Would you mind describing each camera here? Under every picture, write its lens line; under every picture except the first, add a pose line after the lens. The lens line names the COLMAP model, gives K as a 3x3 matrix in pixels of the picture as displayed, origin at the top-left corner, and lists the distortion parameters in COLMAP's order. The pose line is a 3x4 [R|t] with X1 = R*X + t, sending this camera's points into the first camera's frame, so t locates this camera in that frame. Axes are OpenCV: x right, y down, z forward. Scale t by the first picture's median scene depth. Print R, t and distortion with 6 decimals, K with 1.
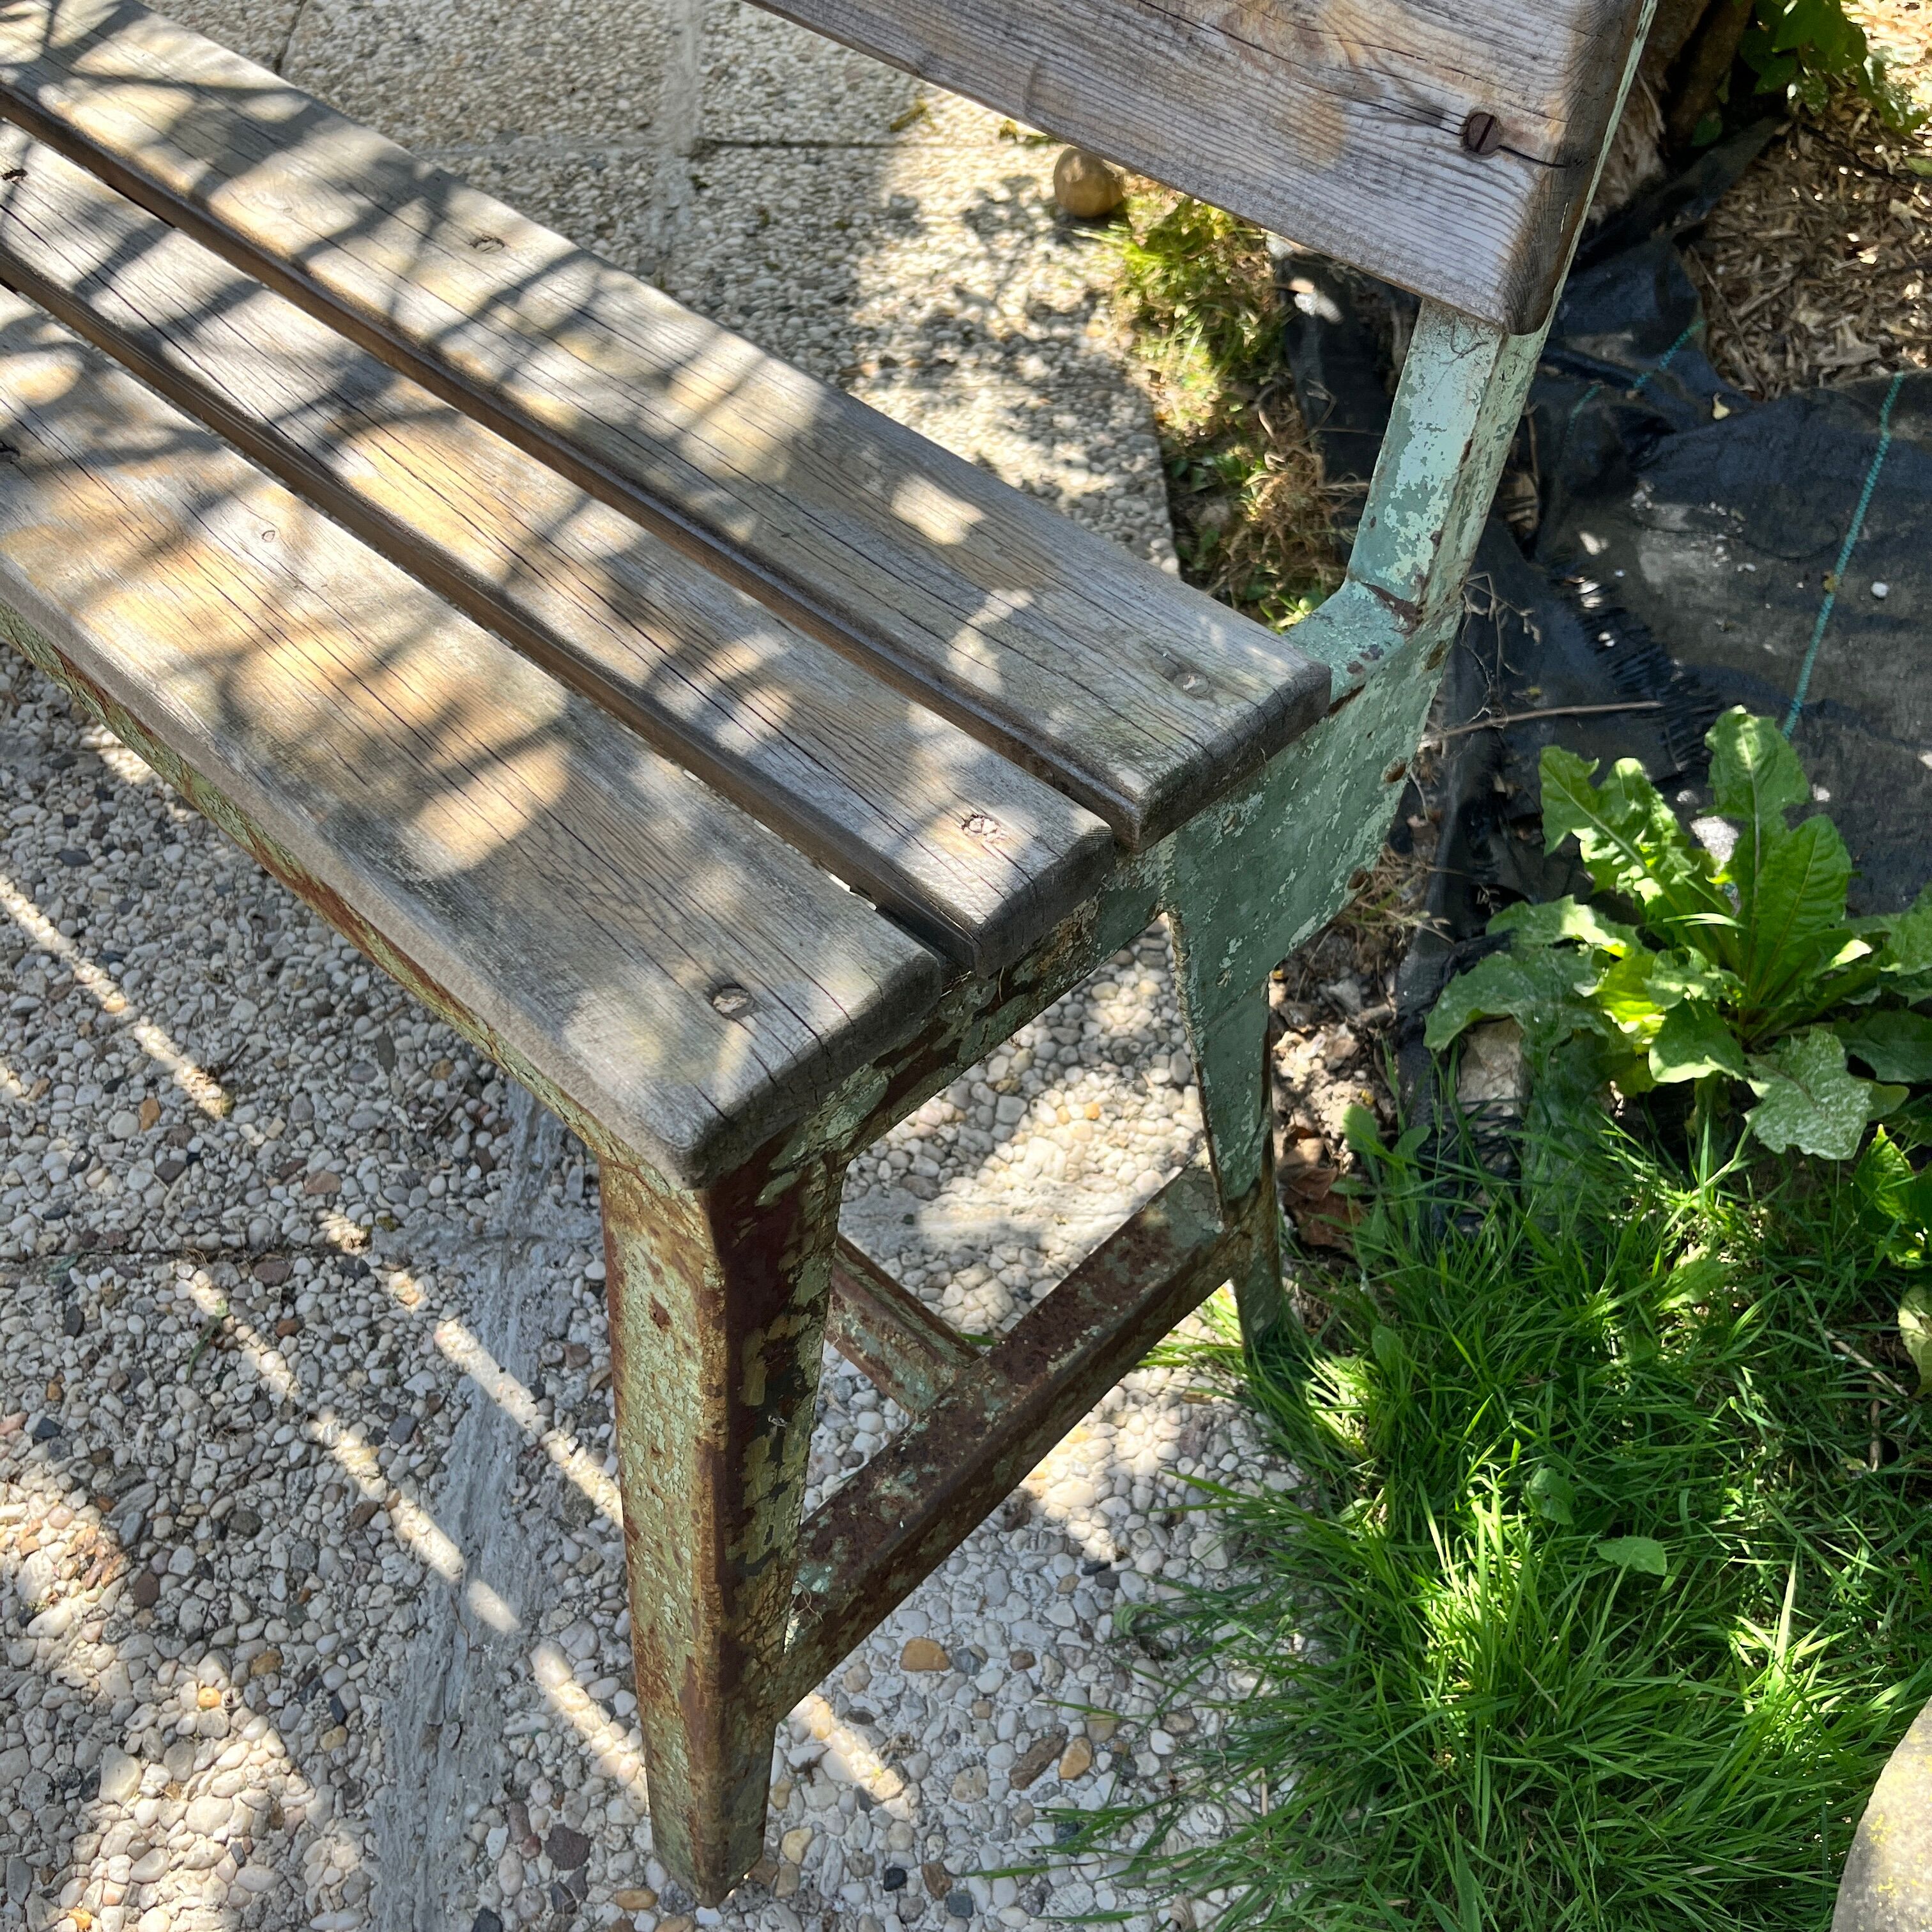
lens RADIAL K [[1979.8, 0, 955.9], [0, 1979.8, 975.7], [0, 0, 1]] dist [0.019134, 0.000000]
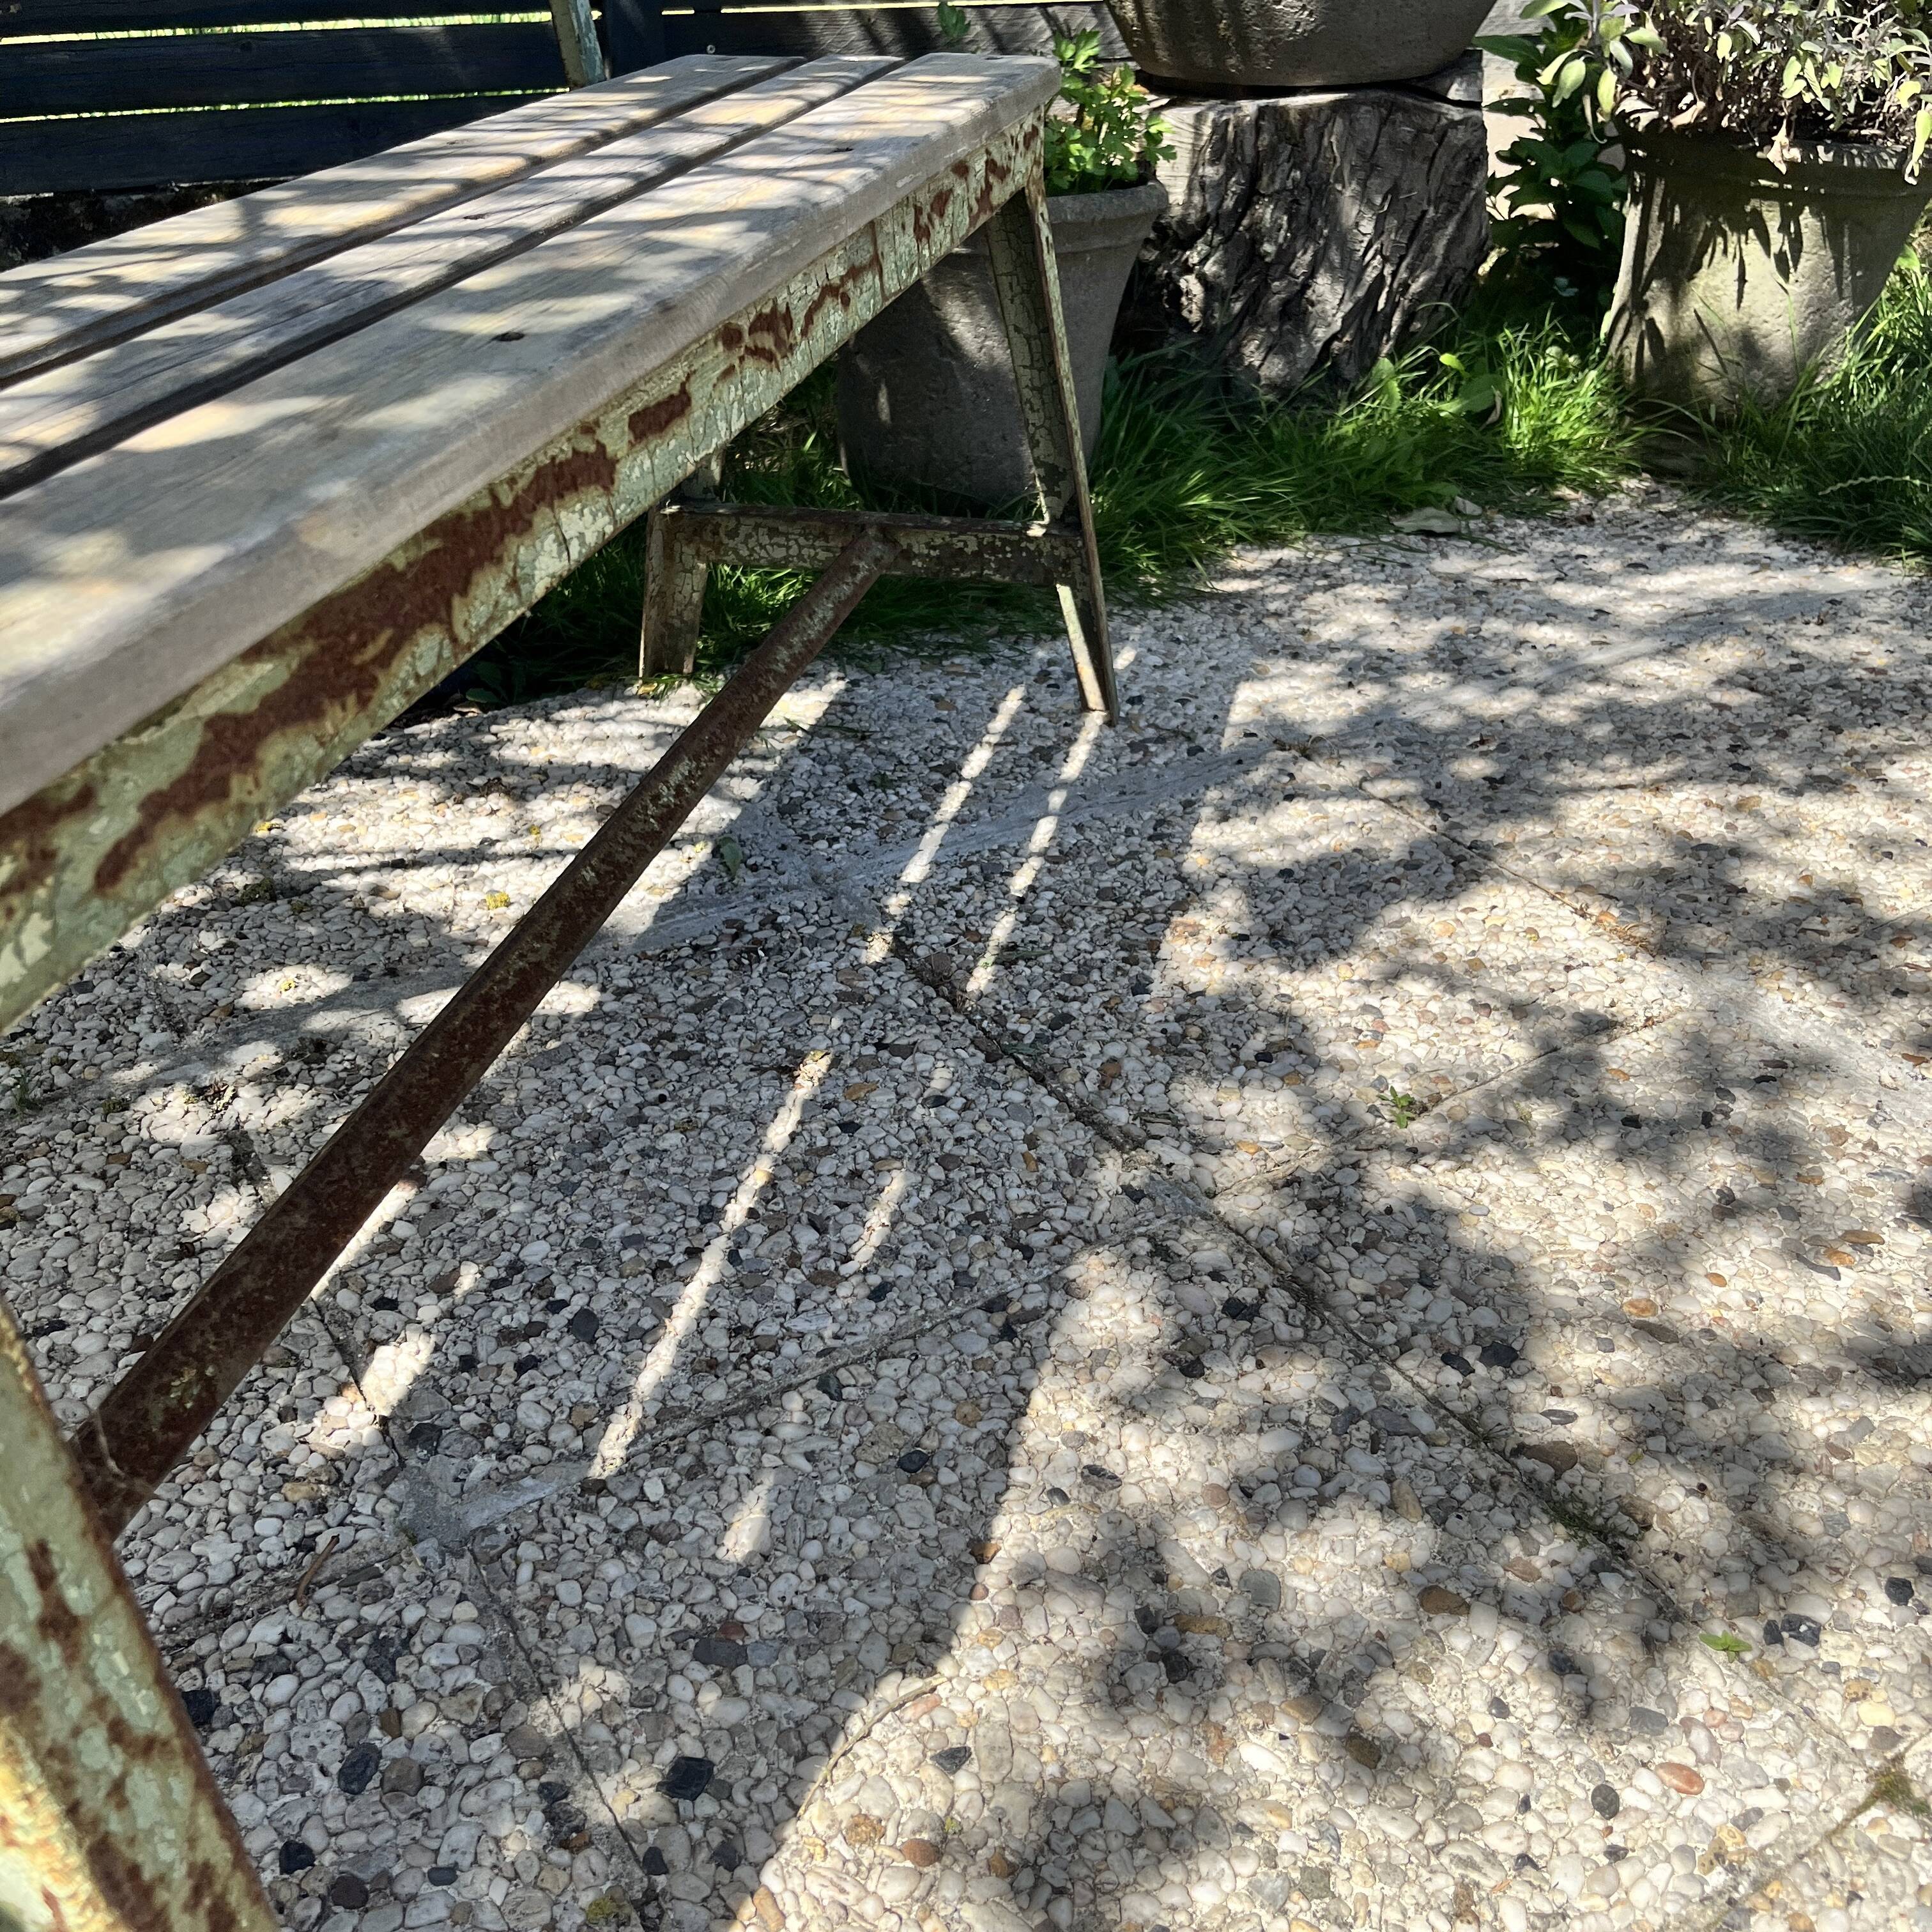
lens RADIAL K [[1979.8, 0, 968.1], [0, 1979.8, 945.3], [0, 0, 1]] dist [0.019134, 0.000000]
pose [[-0.521631, -0.411162, 0.747561, -1.394403], [0.645343, 0.382985, 0.660950, -0.708247], [-0.558062, 0.827205, 0.065564, 1.015802]]
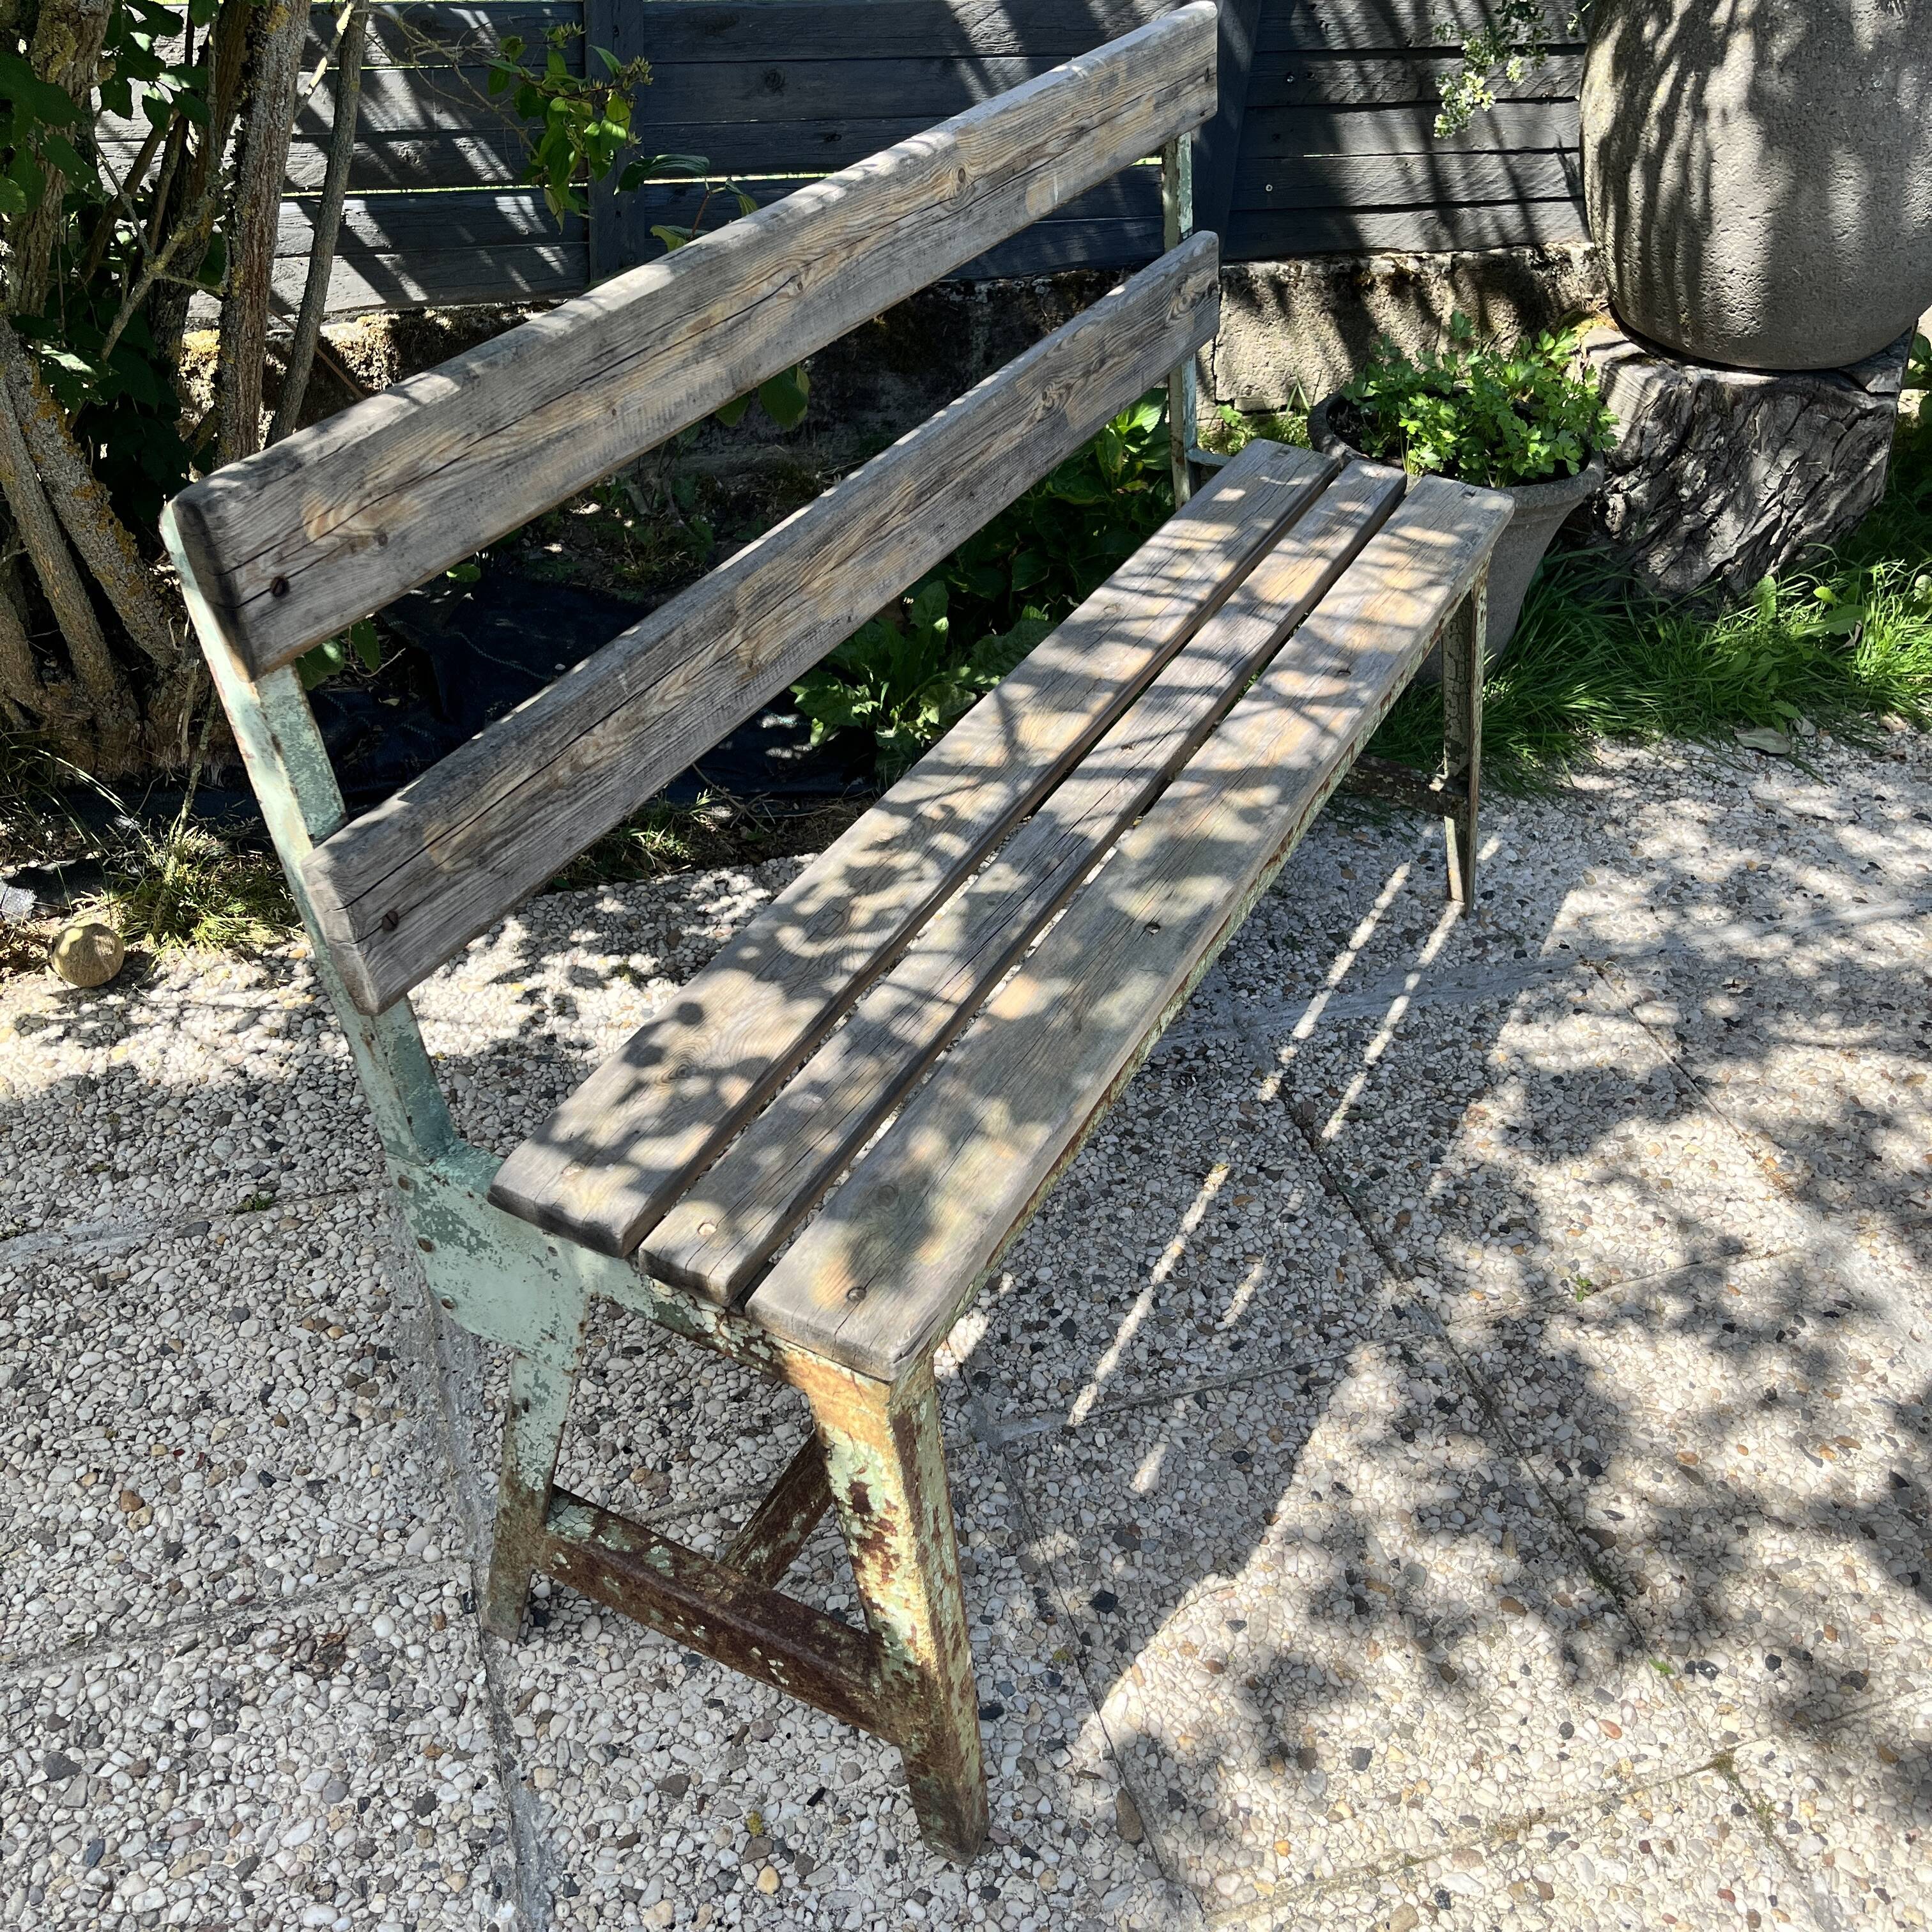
lens RADIAL K [[1979.8, 0, 962.9], [0, 1979.8, 940.5], [0, 0, 1]] dist [0.019134, 0.000000]
pose [[-0.294840, -0.585816, 0.754910, -1.741185], [0.685145, 0.421087, 0.594359, -1.383428], [-0.666068, 0.692463, 0.277215, 0.668696]]
